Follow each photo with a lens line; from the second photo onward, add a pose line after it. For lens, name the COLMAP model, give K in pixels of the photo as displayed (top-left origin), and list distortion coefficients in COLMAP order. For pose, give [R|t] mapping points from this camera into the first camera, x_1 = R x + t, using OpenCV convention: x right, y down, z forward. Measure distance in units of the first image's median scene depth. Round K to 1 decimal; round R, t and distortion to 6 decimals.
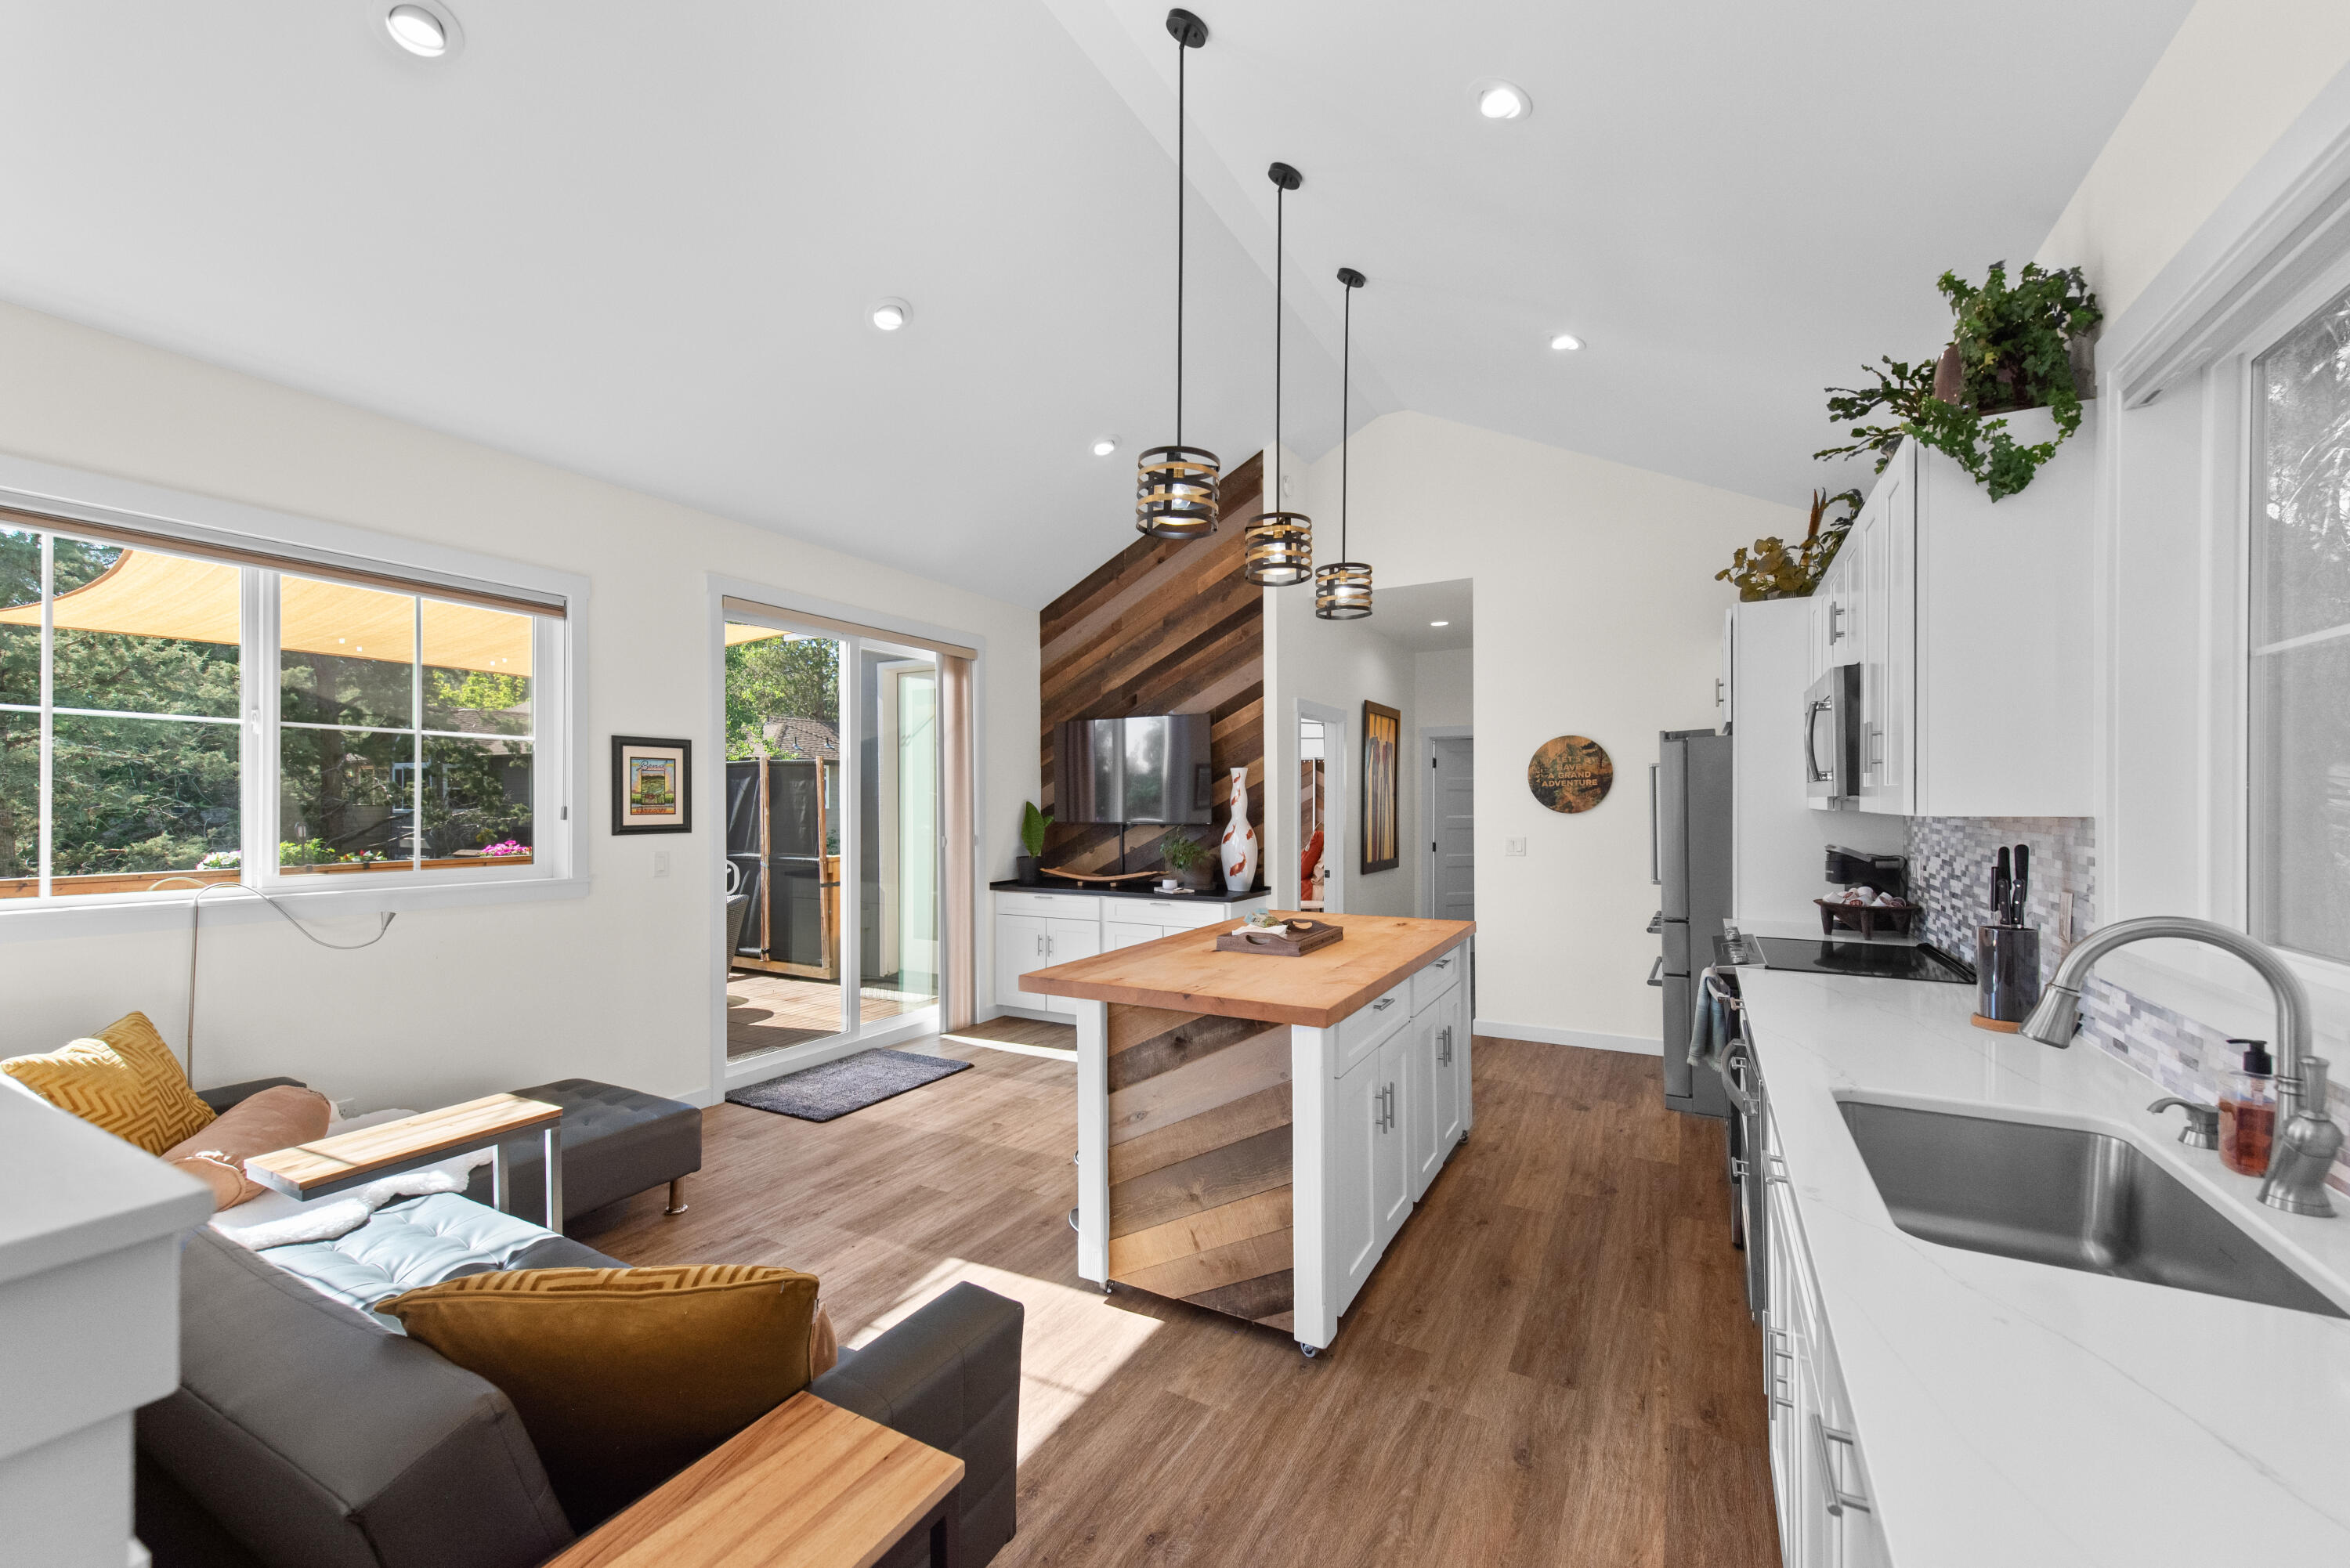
lens RADIAL K [[967.0, 0, 1173.1], [0, 967.0, 772.7], [0, 0, 1]] dist [0.018591, 0.000010]
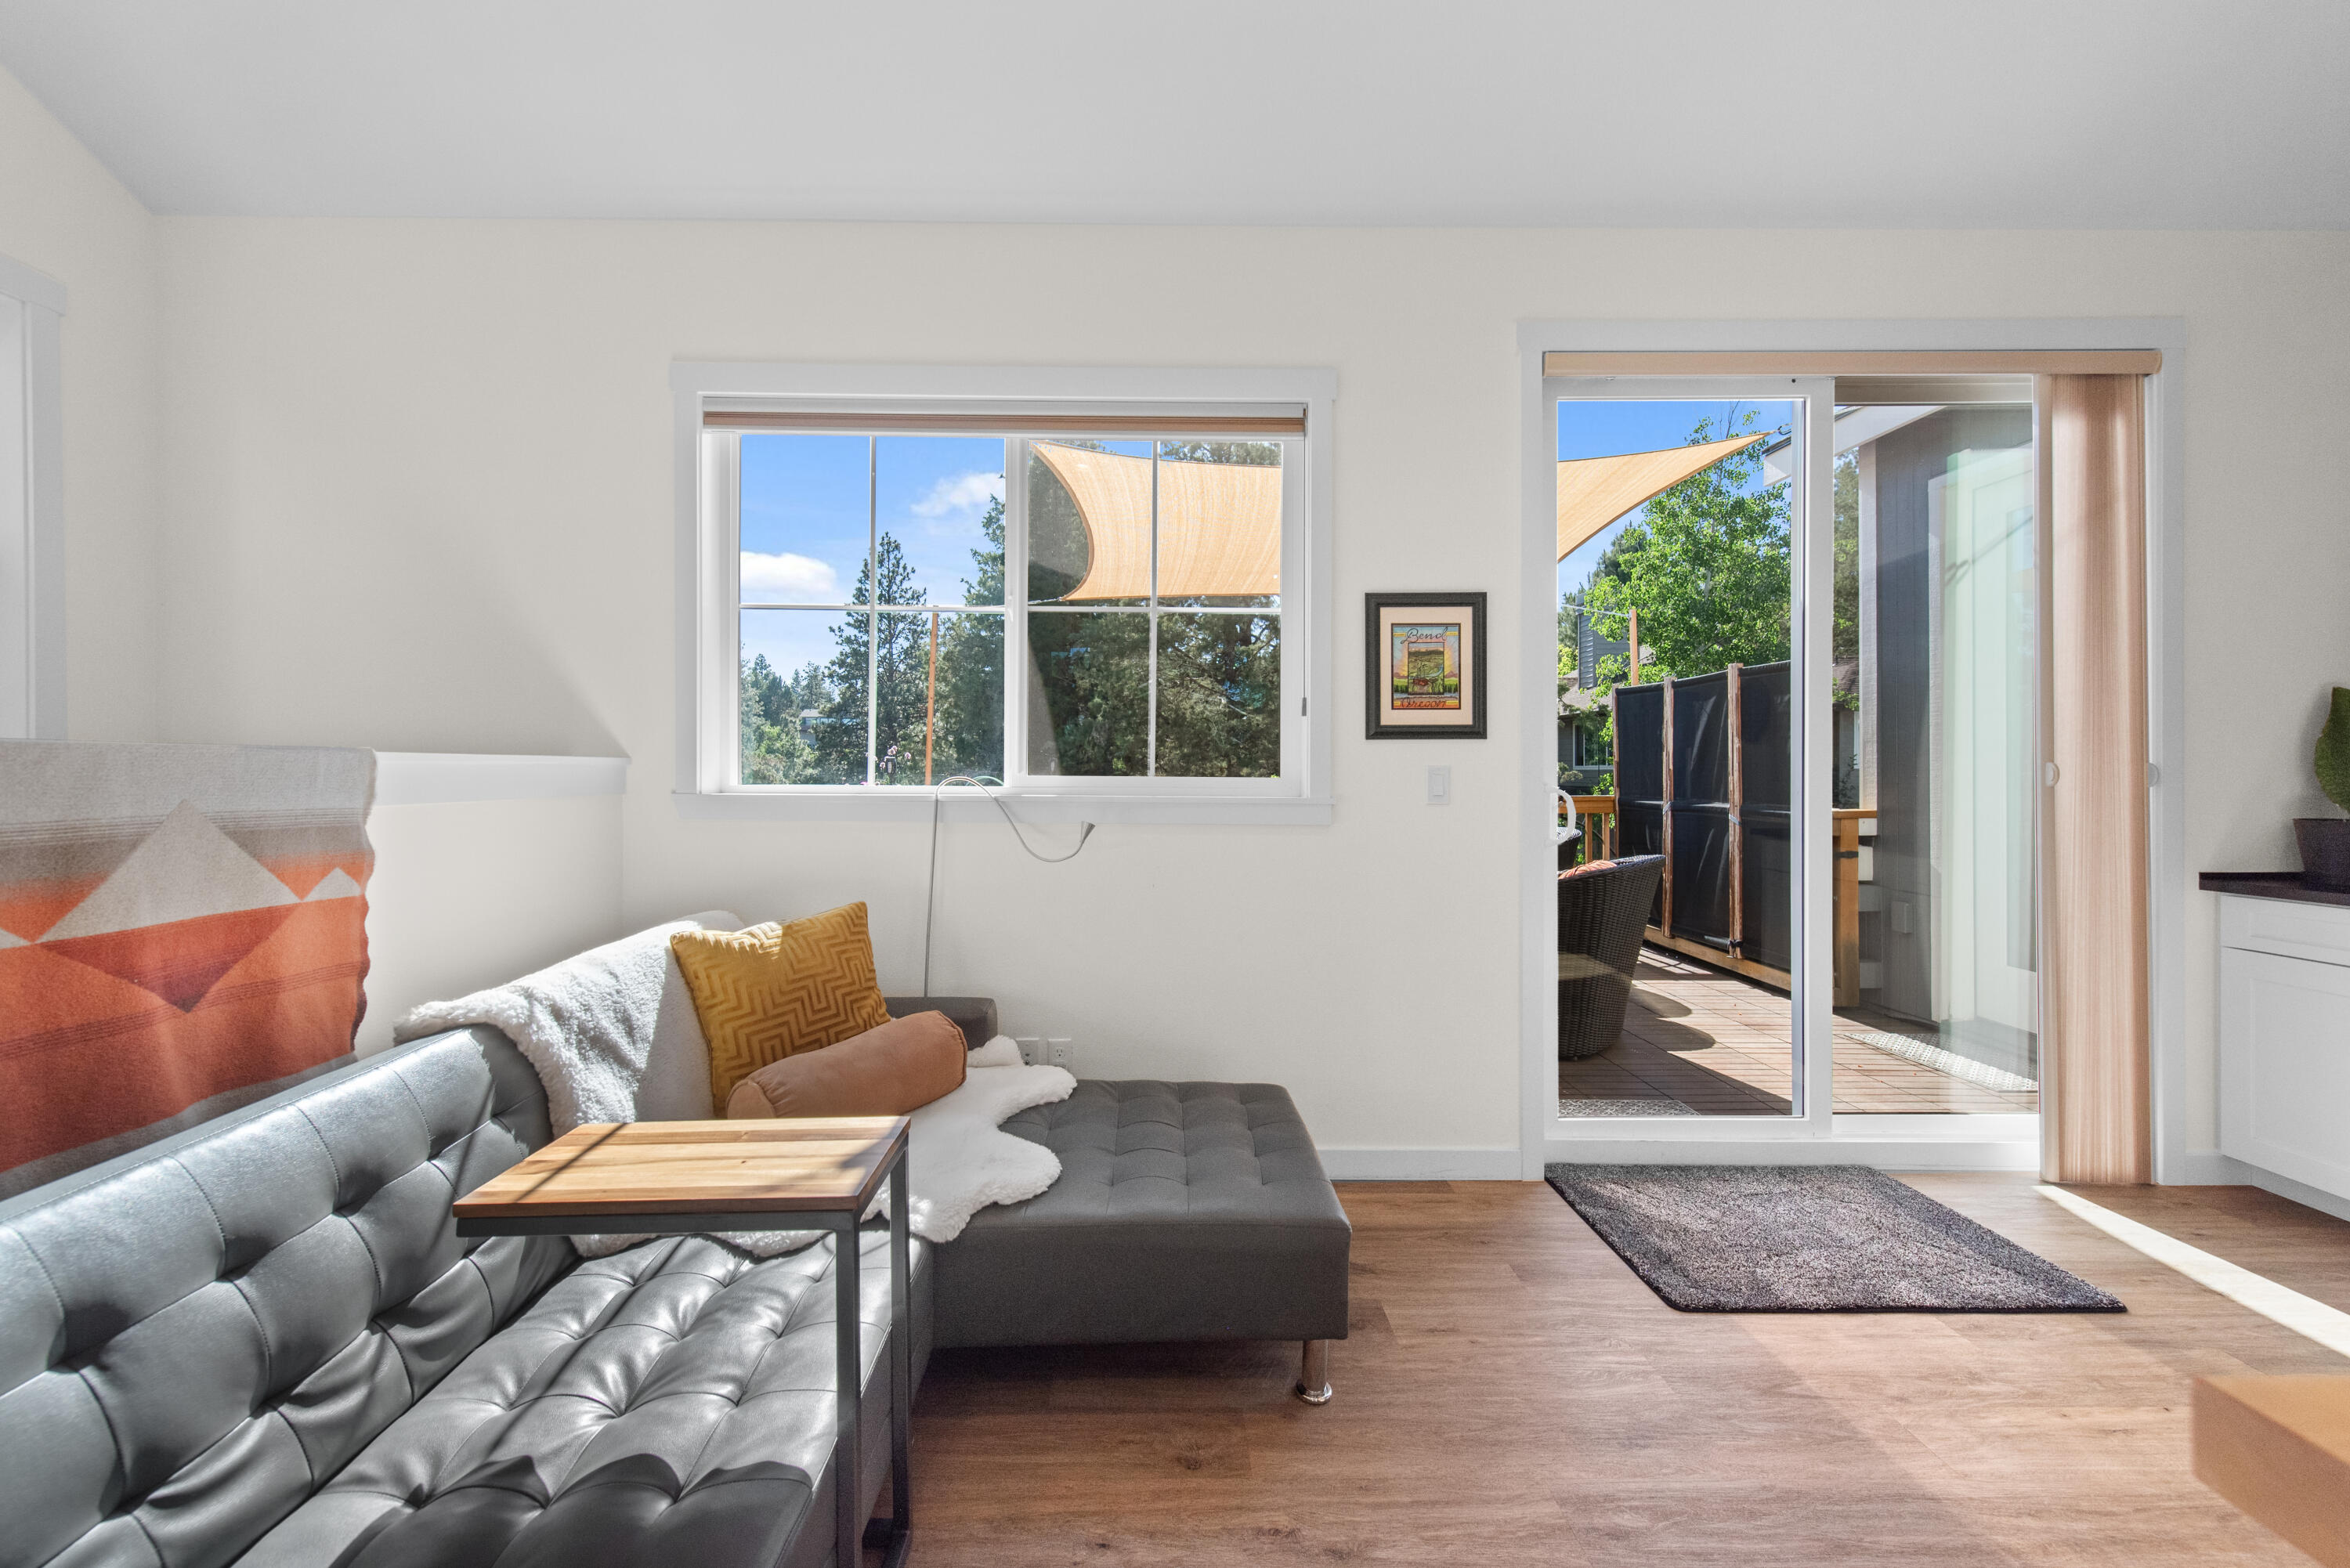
lens RADIAL K [[929.6, 0, 1175.5], [0, 929.6, 777.9], [0, 0, 1]] dist [0.015357, -0.005032]
pose [[0.504529, 0.007331, -0.863364, -0.070783], [0.020656, 0.999575, 0.020559, 0.065944], [0.863148, -0.028206, 0.504163, 0.487486]]
